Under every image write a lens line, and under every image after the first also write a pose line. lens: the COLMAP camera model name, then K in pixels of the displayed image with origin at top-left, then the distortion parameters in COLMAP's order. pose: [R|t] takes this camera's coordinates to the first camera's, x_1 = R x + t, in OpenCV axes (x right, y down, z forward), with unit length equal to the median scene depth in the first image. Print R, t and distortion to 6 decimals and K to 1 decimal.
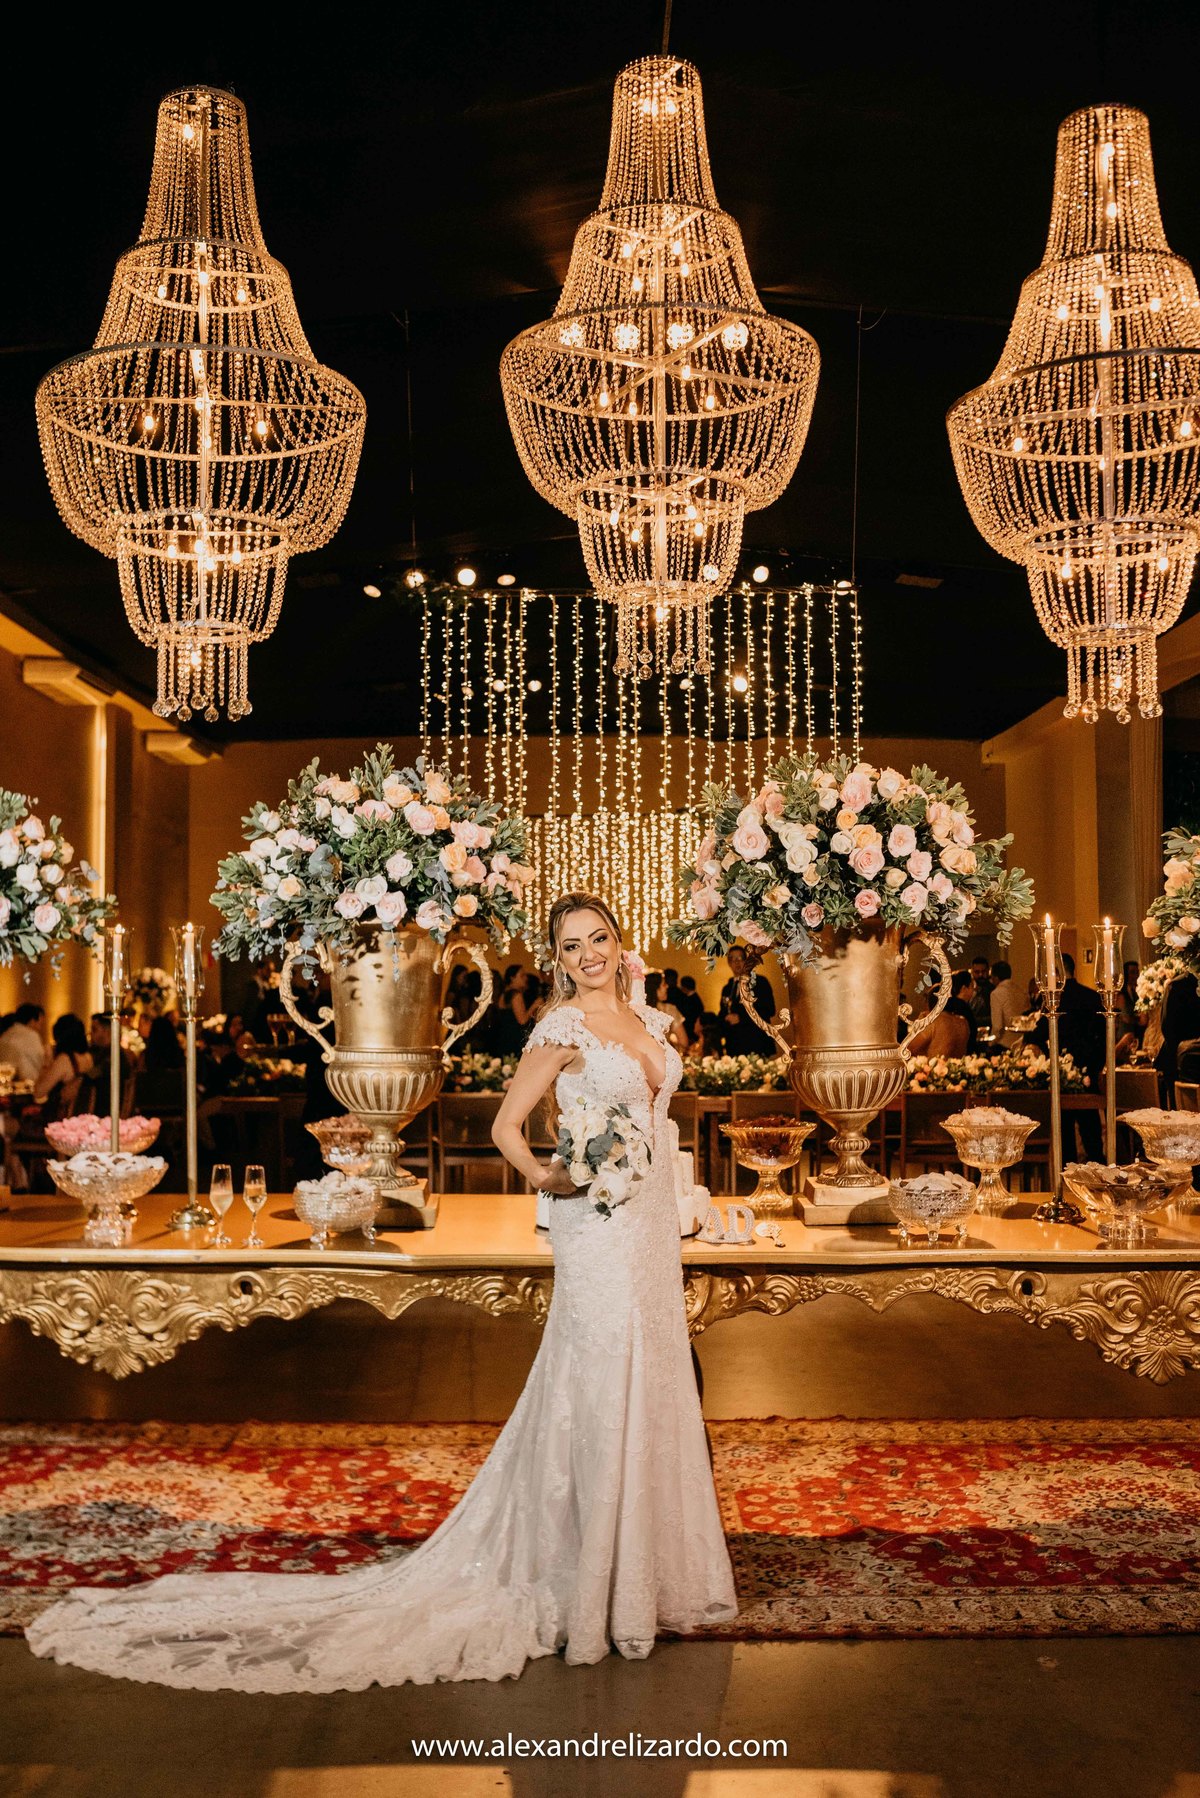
lens RADIAL K [[1794.8, 0, 584.8], [0, 1794.8, 907.6], [0, 0, 1]] dist [-0.023931, 0.009448]
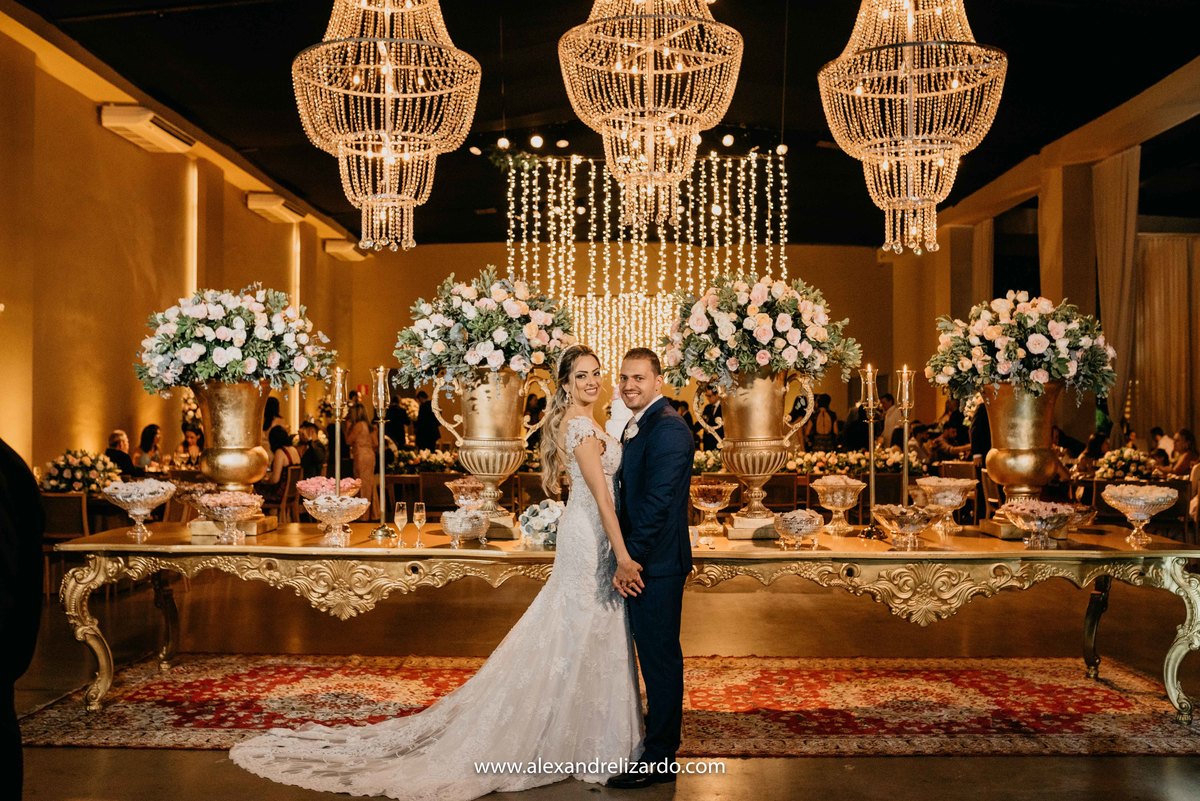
lens RADIAL K [[1225.2, 0, 600.0], [0, 1225.2, 400.5], [0, 0, 1]] dist [-0.034043, 0.024161]
pose [[0.999904, 0.005833, -0.012583, 0.010196], [-0.005369, 0.999316, 0.036602, -0.003290], [0.012788, -0.036530, 0.999251, -0.197645]]
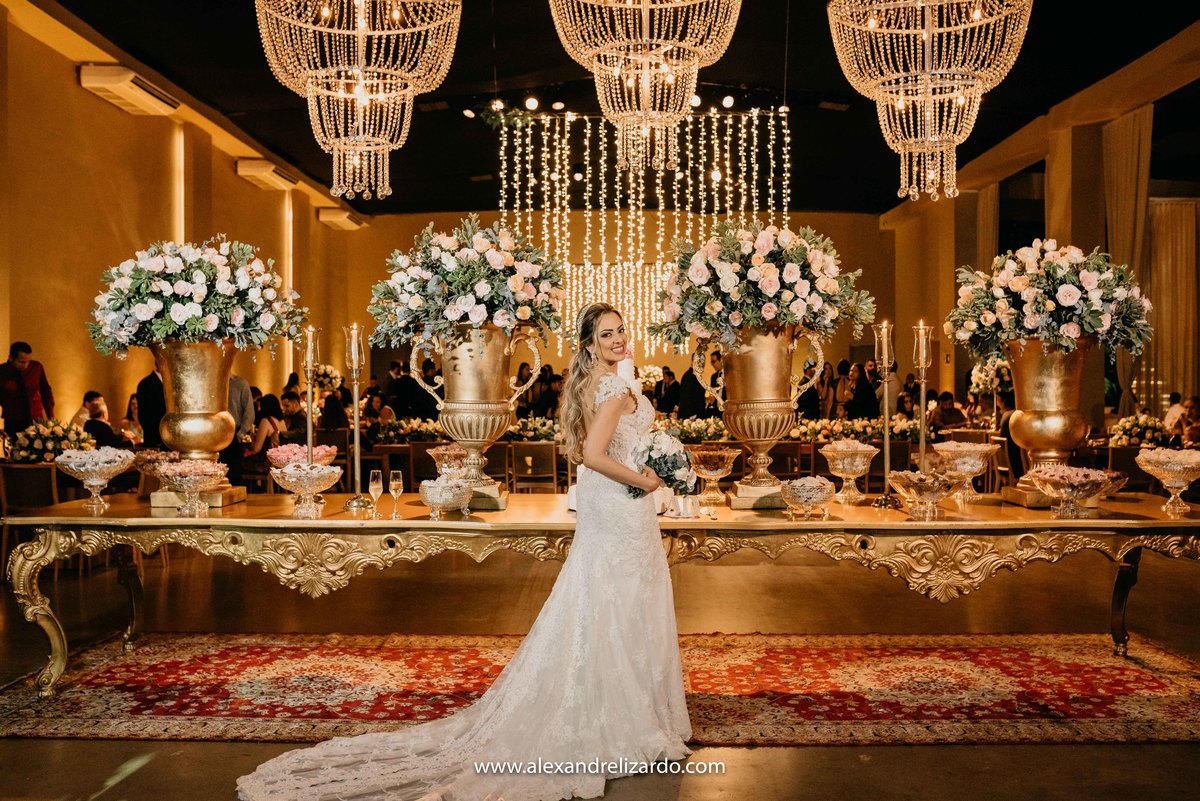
lens RADIAL K [[1218.7, 0, 600.0], [0, 1218.7, 400.5], [0, 0, 1]] dist [-0.026775, 0.002937]
pose [[0.999915, 0.001991, -0.012860, 0.016436], [-0.001229, 0.998260, 0.058948, 0.012226], [0.012955, -0.058927, 0.998178, -0.102619]]
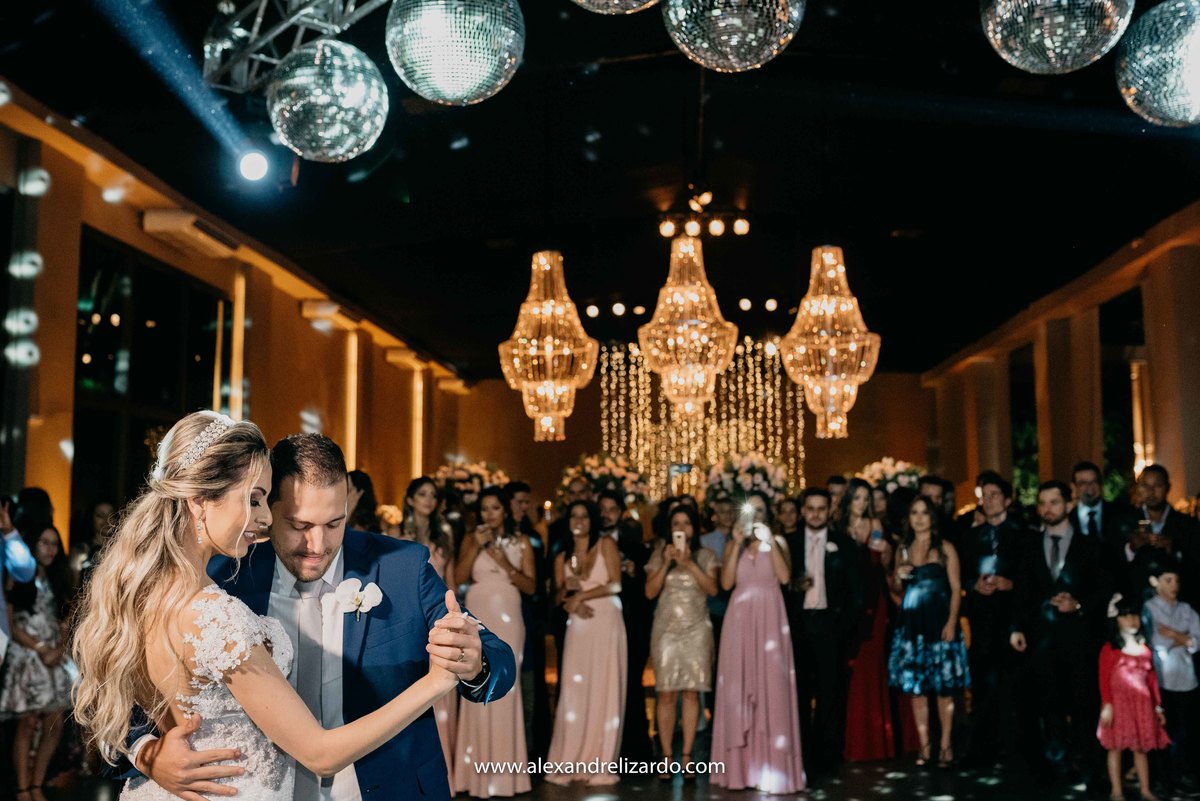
lens RADIAL K [[1277.1, 0, 532.1], [0, 1277.1, 399.1], [0, 0, 1]] dist [-0.030663, 0.016069]
pose [[0.991862, -0.011143, -0.126830, 0.055326], [0.004896, 0.998764, -0.049459, -0.065541], [0.127224, 0.048436, 0.990691, -1.364372]]
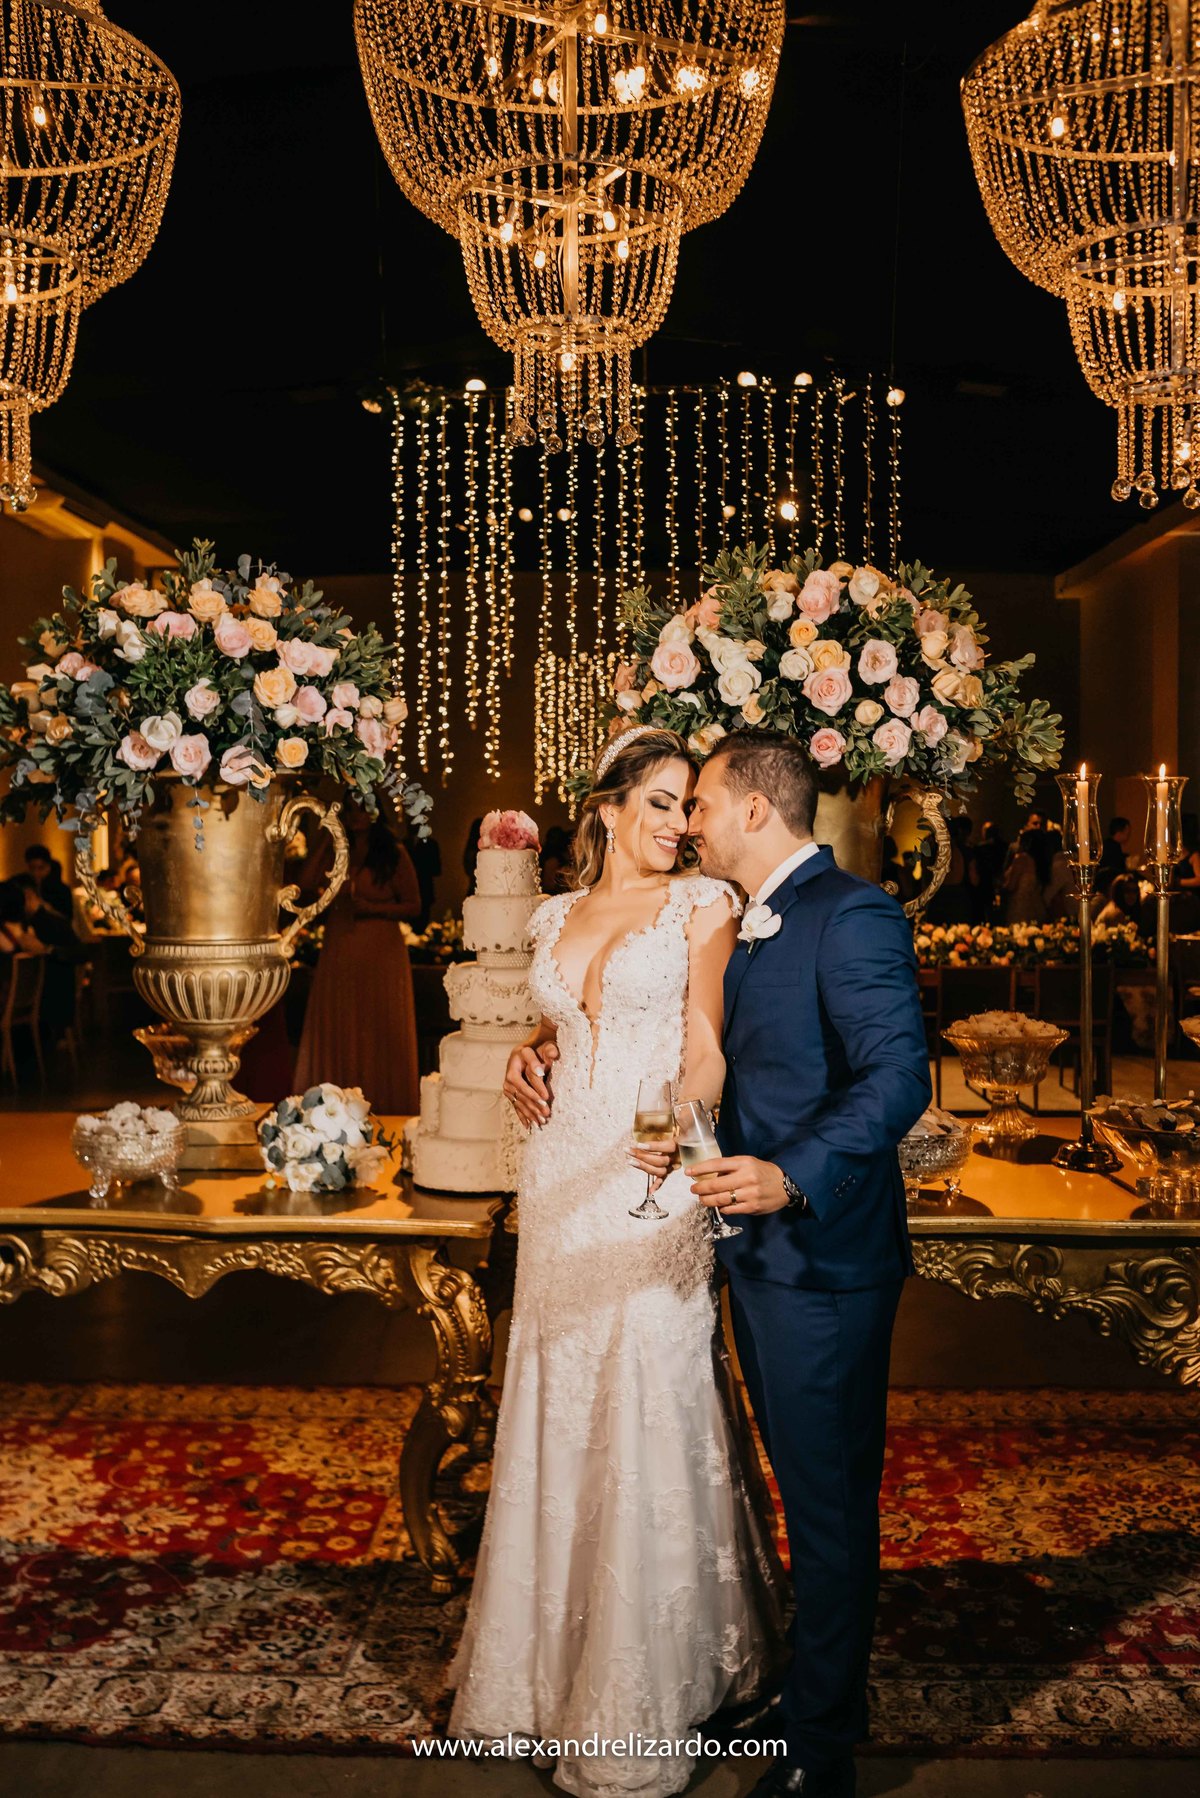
lens RADIAL K [[1835.8, 0, 579.2], [0, 1835.8, 912.3], [0, 0, 1]] dist [-0.034043, 0.024161]
pose [[0.999249, 0.001035, -0.038743, 0.077646], [0.002267, 0.996373, 0.085068, 0.000631], [0.038691, -0.085092, 0.995622, 0.221843]]
